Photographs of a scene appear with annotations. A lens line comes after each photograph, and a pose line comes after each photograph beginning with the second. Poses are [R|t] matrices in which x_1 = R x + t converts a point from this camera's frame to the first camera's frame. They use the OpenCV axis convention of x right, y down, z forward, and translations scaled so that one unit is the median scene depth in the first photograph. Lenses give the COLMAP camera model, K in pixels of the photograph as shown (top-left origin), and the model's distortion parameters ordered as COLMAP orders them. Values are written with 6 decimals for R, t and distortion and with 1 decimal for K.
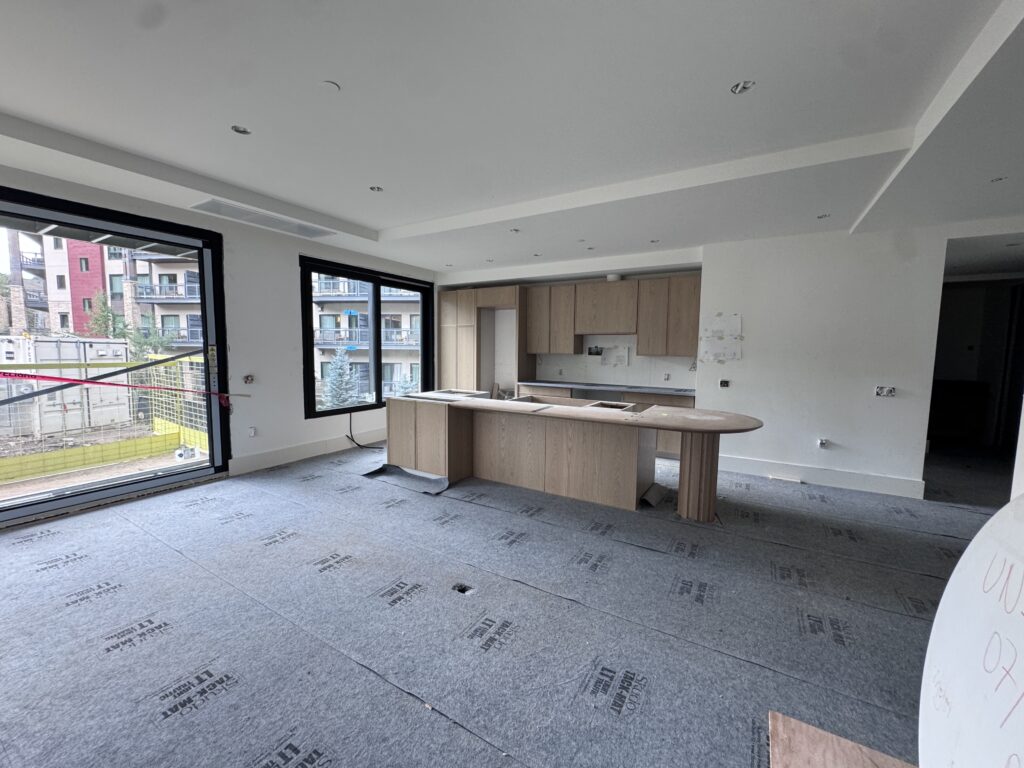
lens RADIAL K [[410.4, 0, 515.7], [0, 410.4, 380.6], [0, 0, 1]] dist [-0.000951, -0.000103]
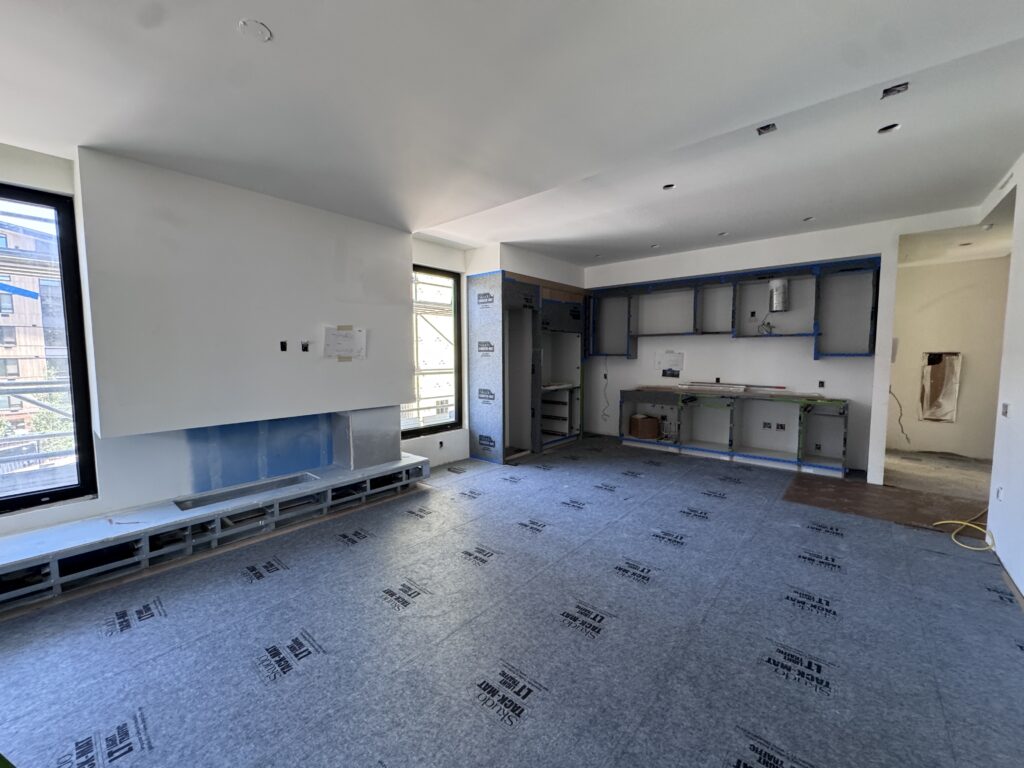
lens RADIAL K [[410.4, 0, 514.6], [0, 410.4, 388.2], [0, 0, 1]] dist [-0.000951, -0.000103]
pose [[-0.173017, 0.068808, -0.982512, 0.376233], [-0.071951, 0.994008, 0.082284, -0.030331], [0.982287, 0.084929, -0.167030, 0.354602]]
